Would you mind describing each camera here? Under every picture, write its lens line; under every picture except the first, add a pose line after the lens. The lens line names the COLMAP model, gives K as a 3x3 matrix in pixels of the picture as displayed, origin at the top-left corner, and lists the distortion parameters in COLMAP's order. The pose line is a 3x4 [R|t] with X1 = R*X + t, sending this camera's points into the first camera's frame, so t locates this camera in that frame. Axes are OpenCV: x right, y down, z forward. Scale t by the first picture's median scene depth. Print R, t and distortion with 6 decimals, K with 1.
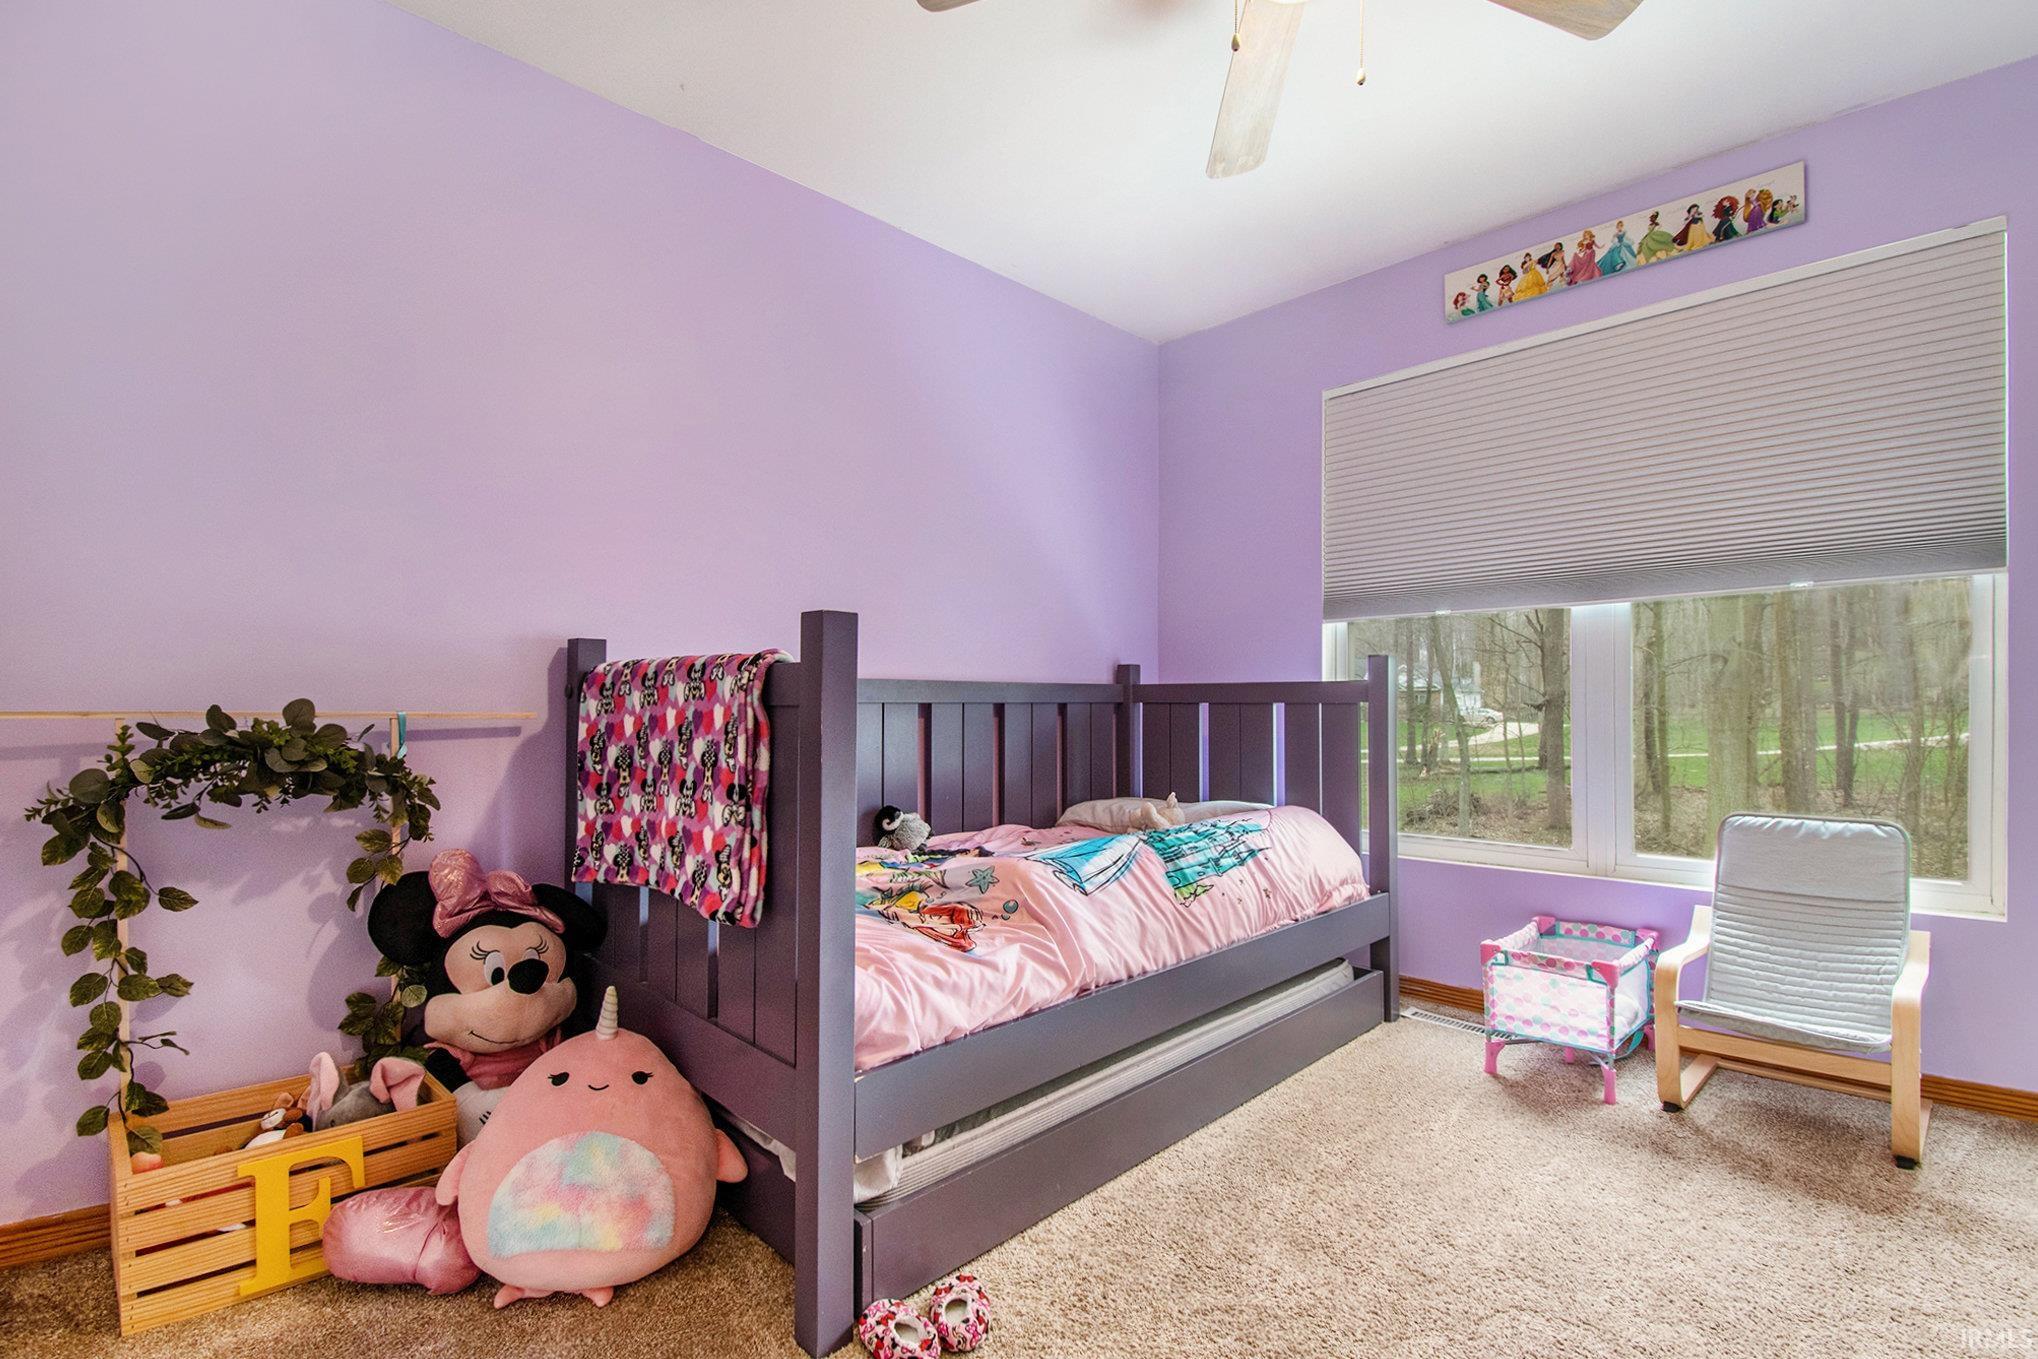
lens RADIAL K [[931.0, 0, 1019.0], [0, 931.0, 679.5], [0, 0, 1]] dist [-0.029111, -0.033593]
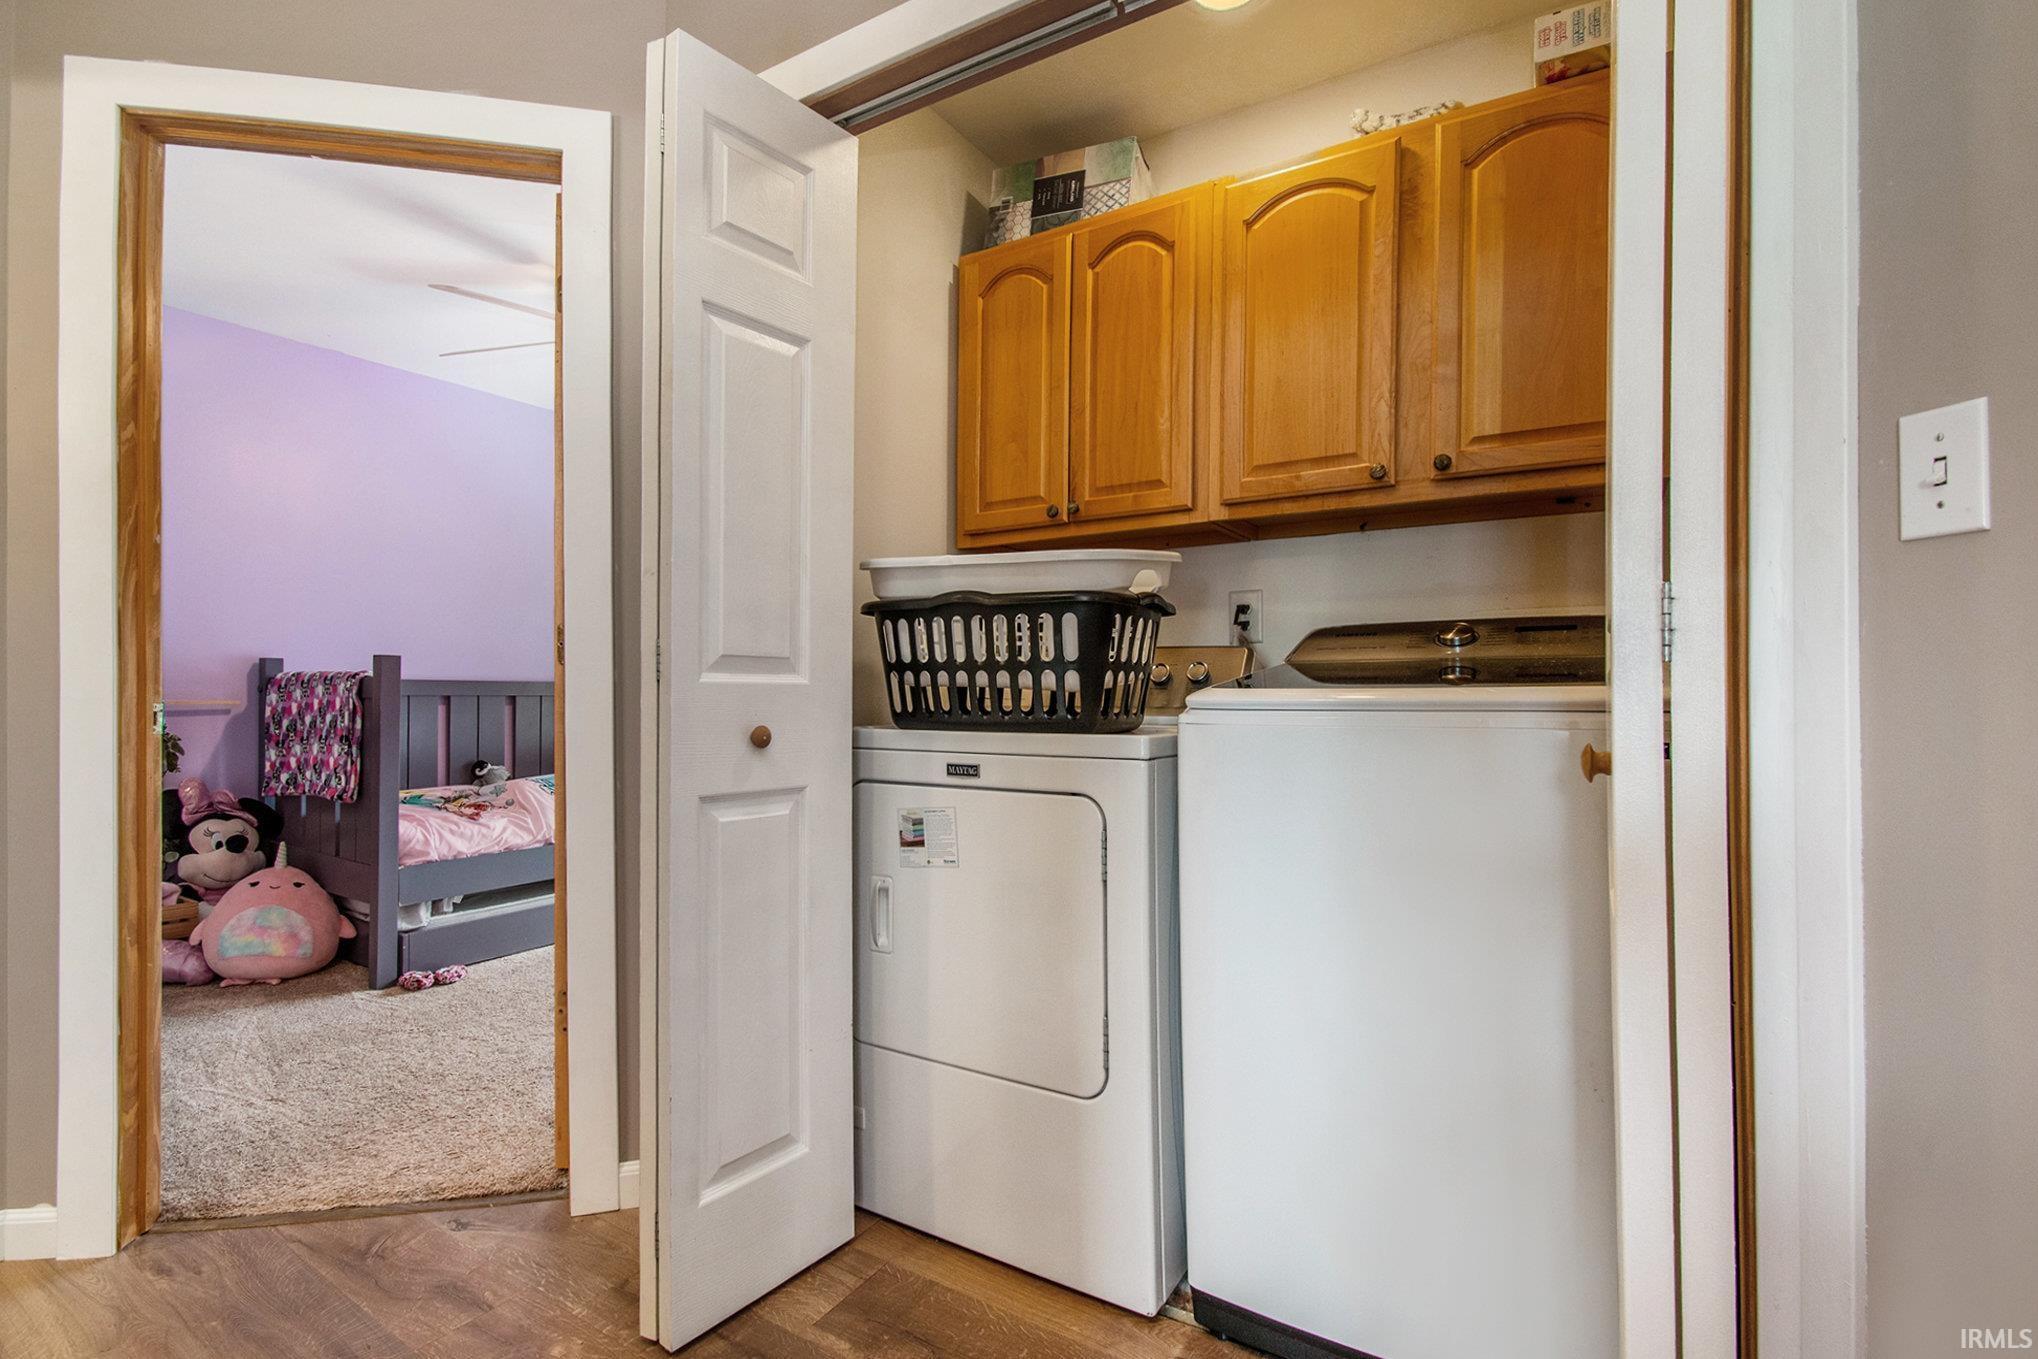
lens RADIAL K [[931.0, 0, 1019.0], [0, 931.0, 679.5], [0, 0, 1]] dist [-0.029111, -0.033593]
pose [[0.971200, 0.006633, 0.238174, 0.581518], [-0.008998, 0.999920, 0.008847, -0.037690], [-0.238096, -0.010735, 0.971182, -1.140729]]
